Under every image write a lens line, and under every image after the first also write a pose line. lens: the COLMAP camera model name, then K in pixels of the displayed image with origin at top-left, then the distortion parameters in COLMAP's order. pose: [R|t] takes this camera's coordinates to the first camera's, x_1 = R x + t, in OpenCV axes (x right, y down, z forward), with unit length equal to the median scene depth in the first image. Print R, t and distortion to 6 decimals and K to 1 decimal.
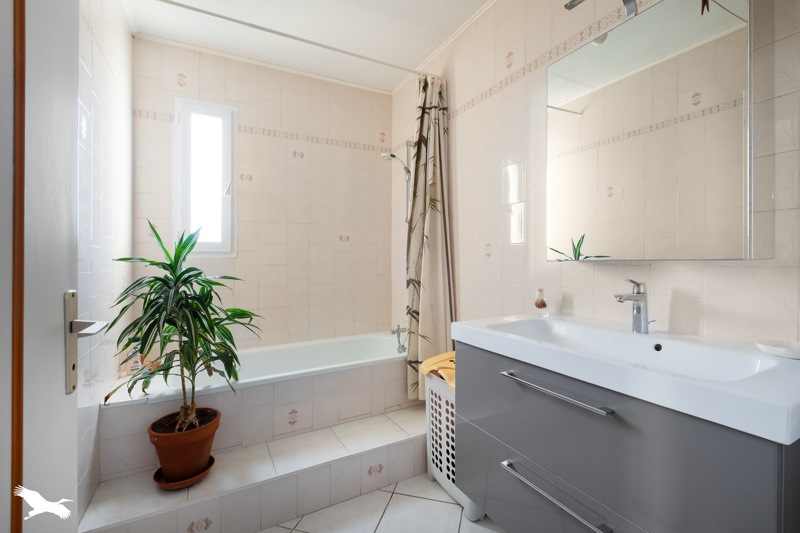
lens RADIAL K [[356.5, 0, 414.3], [0, 356.5, 254.1], [0, 0, 1]] dist [-0.001116, -0.000228]
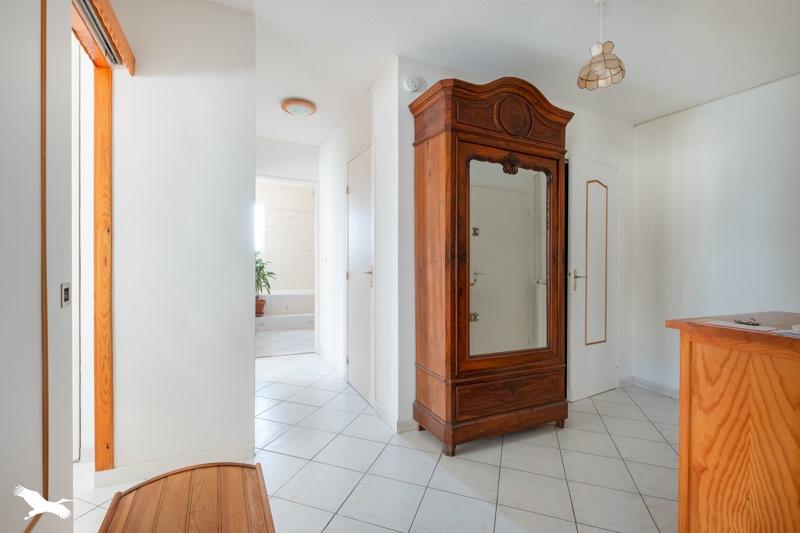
lens RADIAL K [[356.5, 0, 414.3], [0, 356.5, 254.1], [0, 0, 1]] dist [-0.001116, -0.000228]
pose [[0.999236, -0.003828, -0.038902, 1.058475], [0.003843, 0.999993, 0.000301, -0.013538], [0.038900, -0.000450, 0.999243, -2.447766]]
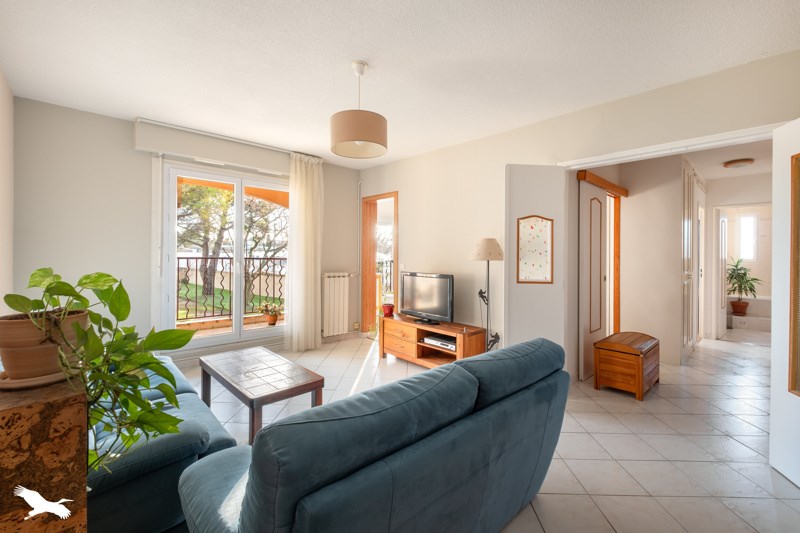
lens RADIAL K [[356.5, 0, 414.3], [0, 356.5, 254.1], [0, 0, 1]] dist [-0.001116, -0.000228]
pose [[0.258519, 0.001510, -0.966005, 2.314824], [-0.001536, 0.999998, 0.001152, -0.105302], [0.966005, 0.001186, 0.258521, -3.622045]]
